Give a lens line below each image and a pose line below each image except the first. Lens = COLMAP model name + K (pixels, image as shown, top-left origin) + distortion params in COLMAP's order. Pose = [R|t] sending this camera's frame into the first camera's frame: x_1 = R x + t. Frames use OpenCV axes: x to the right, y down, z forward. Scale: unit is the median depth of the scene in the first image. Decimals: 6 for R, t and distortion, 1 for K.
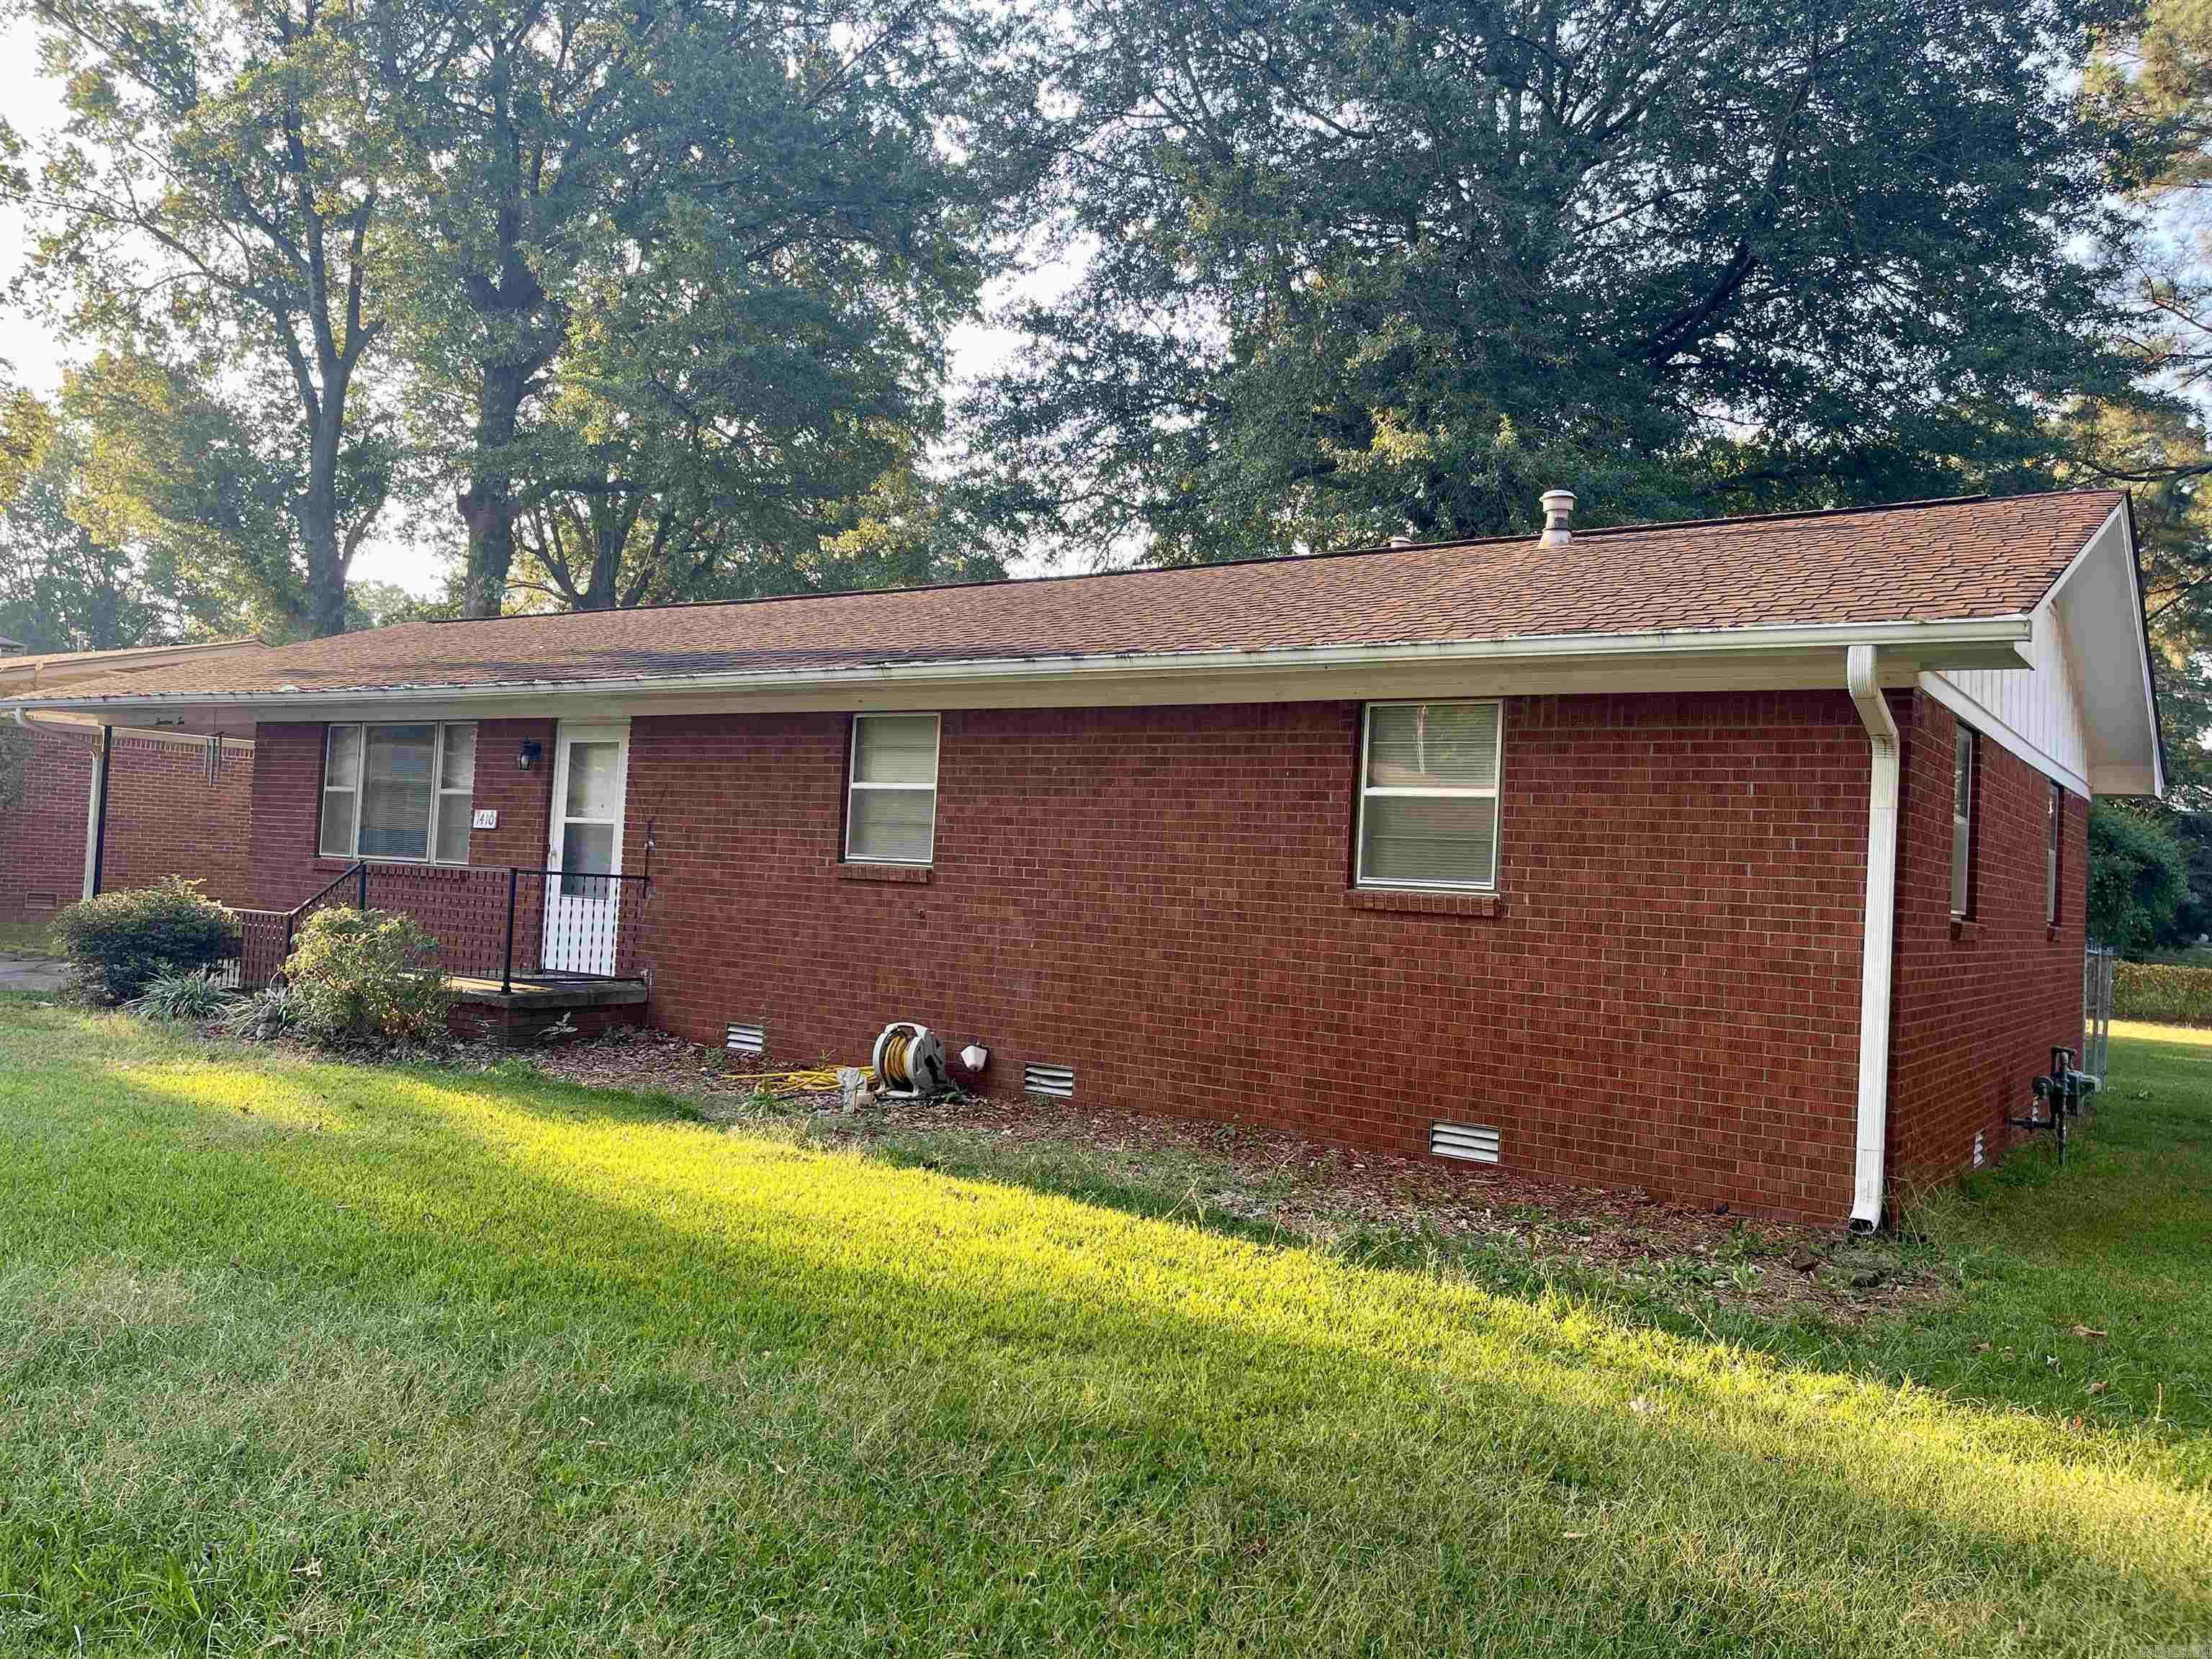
lens RADIAL K [[1627.4, 0, 1106.0], [0, 1627.4, 829.5], [0, 0, 1]] dist [0.004194, 0.000847]
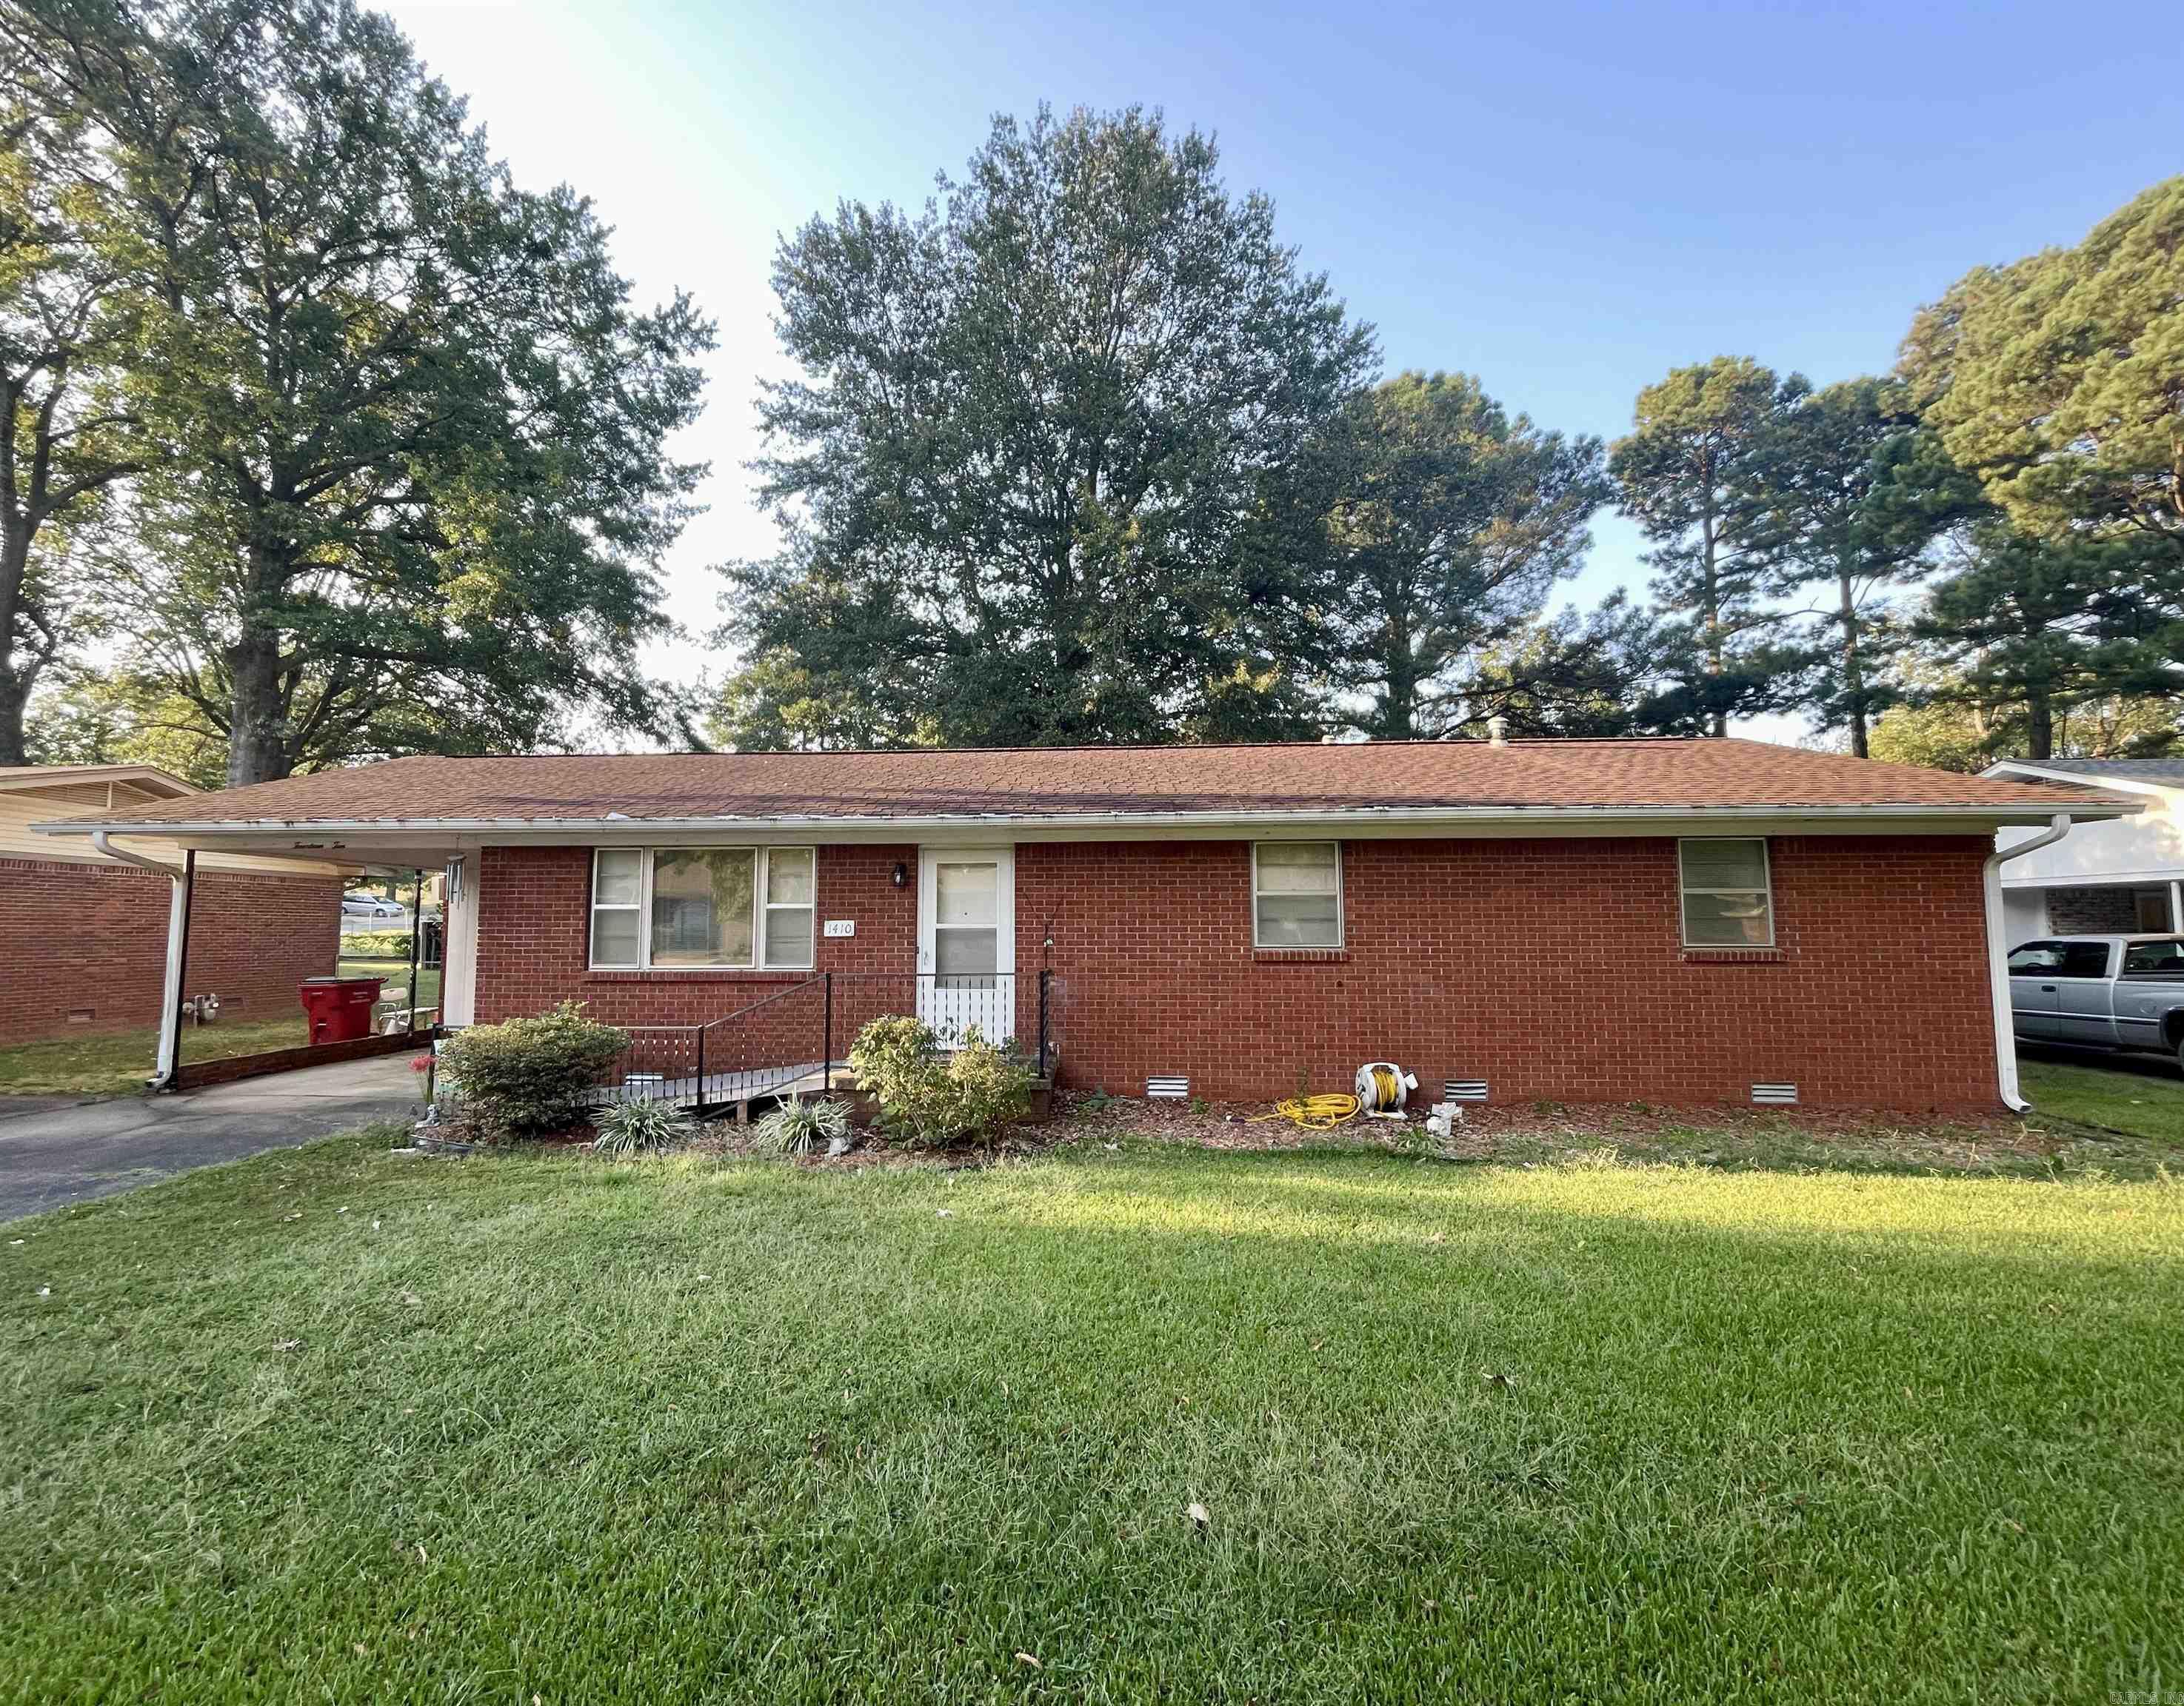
lens RADIAL K [[851.7, 0, 1091.2], [0, 851.7, 886.3], [0, 0, 1]] dist [0.012077, 0.000028]
pose [[0.845361, -0.013531, 0.534024, -0.593933], [0.029647, 0.999327, -0.021611, -0.019520], [-0.533372, 0.034101, 0.845193, 0.414174]]
